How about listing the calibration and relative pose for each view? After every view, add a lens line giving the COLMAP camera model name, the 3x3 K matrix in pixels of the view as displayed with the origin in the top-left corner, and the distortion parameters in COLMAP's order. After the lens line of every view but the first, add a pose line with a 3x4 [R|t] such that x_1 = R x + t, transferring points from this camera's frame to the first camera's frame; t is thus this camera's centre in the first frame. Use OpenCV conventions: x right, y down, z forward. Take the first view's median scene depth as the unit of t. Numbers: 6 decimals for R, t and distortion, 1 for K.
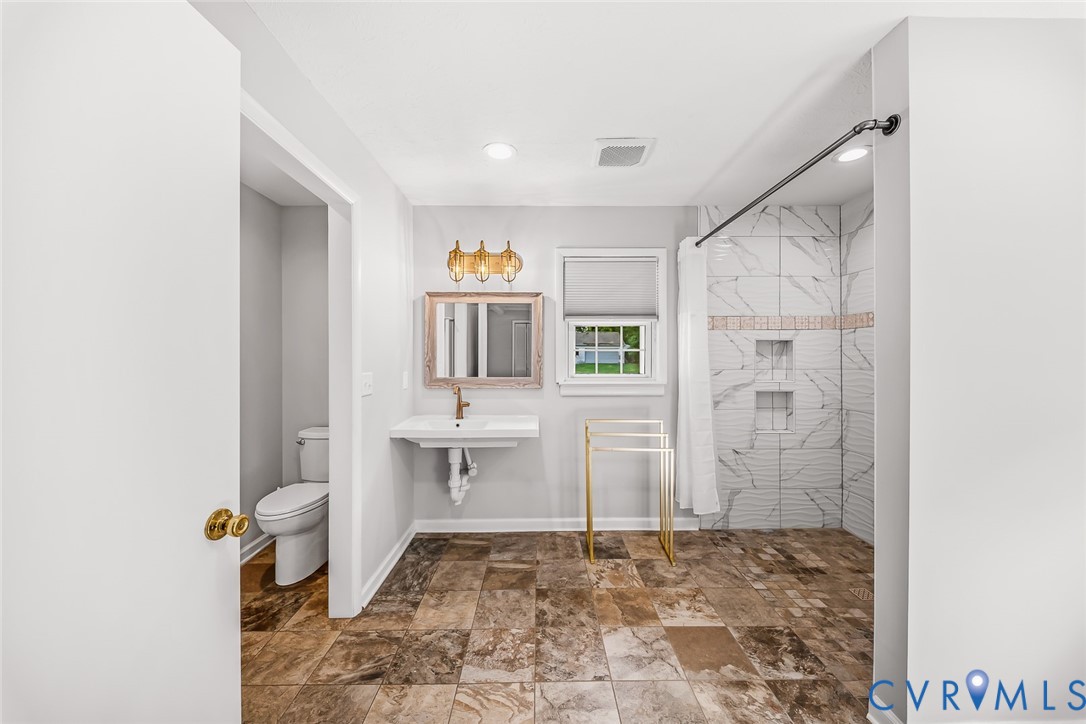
lens RADIAL K [[385.0, 0, 544.1], [0, 385.0, 359.2], [0, 0, 1]] dist [0.012045, -0.007756]
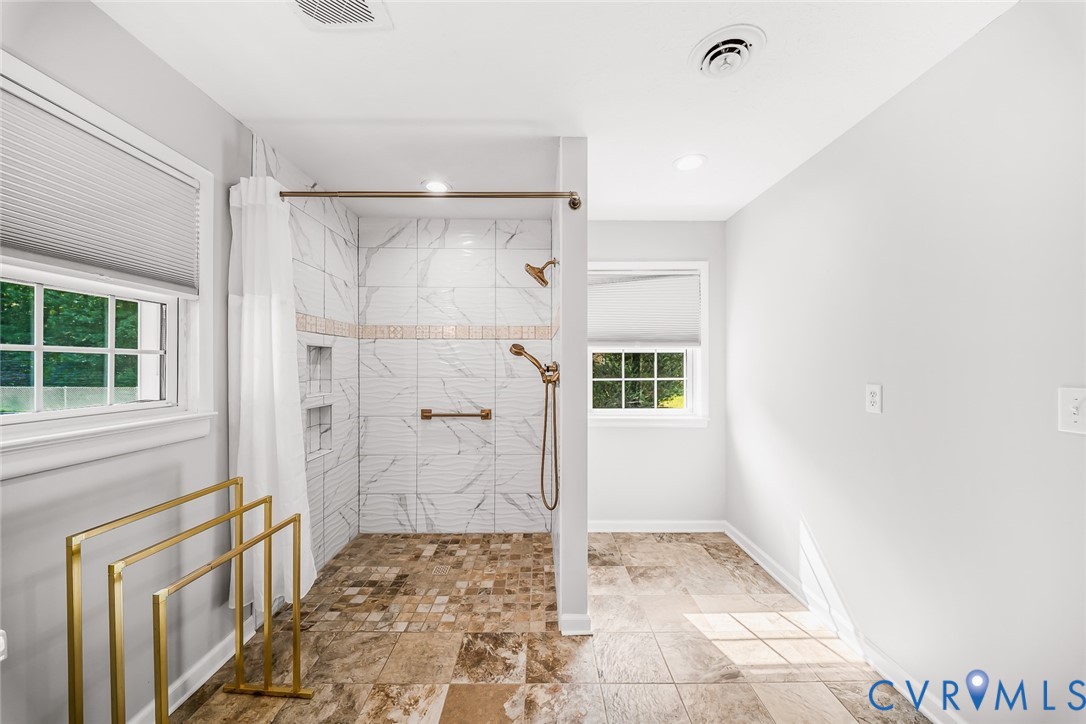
lens RADIAL K [[381.2, 0, 545.2], [0, 381.2, 367.1], [0, 0, 1]] dist [0.001290, -0.000135]
pose [[0.008042, -0.004294, 0.999958, -0.248532], [0.004296, 0.999982, 0.004259, -0.004736], [-0.999958, 0.004262, 0.008060, 0.536957]]
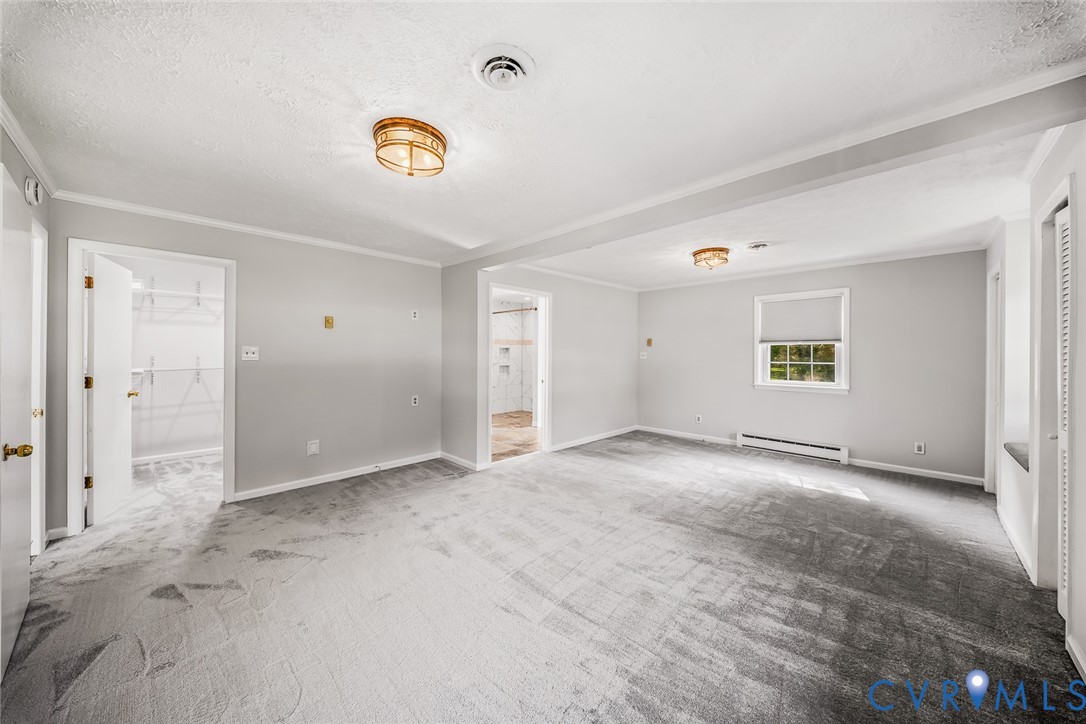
lens RADIAL K [[383.2, 0, 538.9], [0, 383.2, 353.0], [0, 0, 1]] dist [0.012828, -0.000054]
pose [[0.721348, -0.005253, 0.692552, -1.299572], [0.010473, 0.999940, -0.003324, 0.002061], [-0.692493, 0.009651, 0.721360, -1.348496]]
